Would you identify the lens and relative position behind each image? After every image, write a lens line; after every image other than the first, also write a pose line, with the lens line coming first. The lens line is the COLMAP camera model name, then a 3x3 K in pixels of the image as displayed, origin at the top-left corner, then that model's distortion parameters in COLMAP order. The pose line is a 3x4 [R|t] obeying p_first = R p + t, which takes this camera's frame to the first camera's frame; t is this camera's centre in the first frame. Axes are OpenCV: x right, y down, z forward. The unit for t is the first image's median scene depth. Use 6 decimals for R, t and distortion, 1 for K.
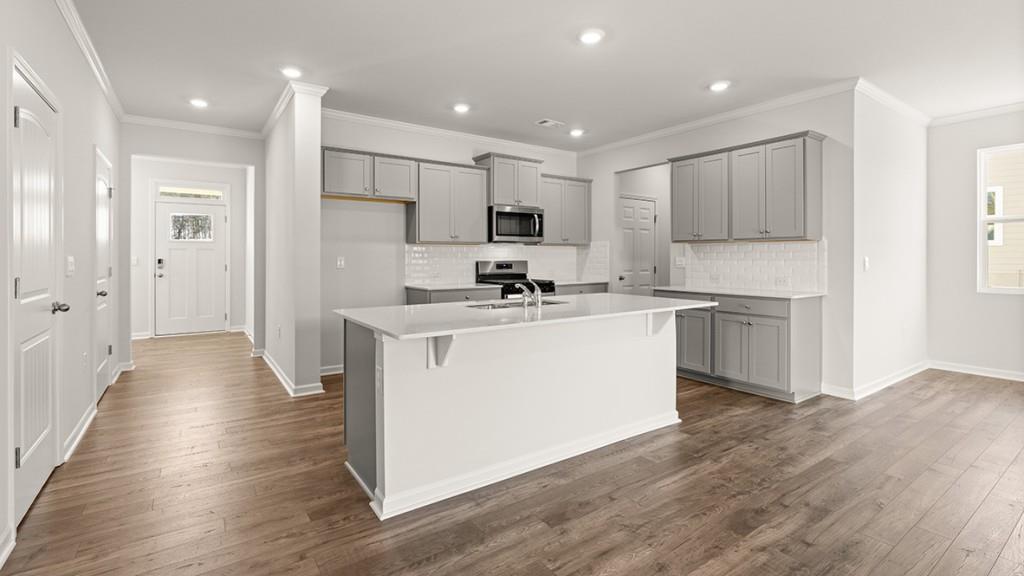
lens RADIAL K [[455.0, 0, 511.3], [0, 455.0, 253.2], [0, 0, 1]] dist [0.000133, 0.000100]
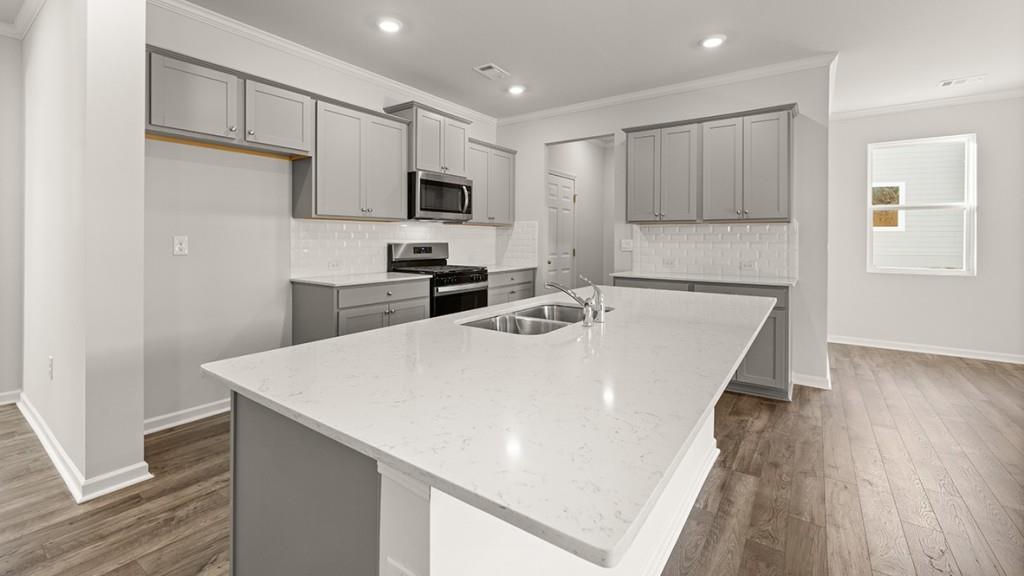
lens RADIAL K [[426.0, 0, 510.9], [0, 426.0, 238.4], [0, 0, 1]] dist [0.000423, -0.000040]
pose [[0.943170, 0.005450, 0.332267, -0.139254], [-0.008153, 0.999944, 0.006742, 0.002714], [-0.332212, -0.009068, 0.943161, 0.294621]]
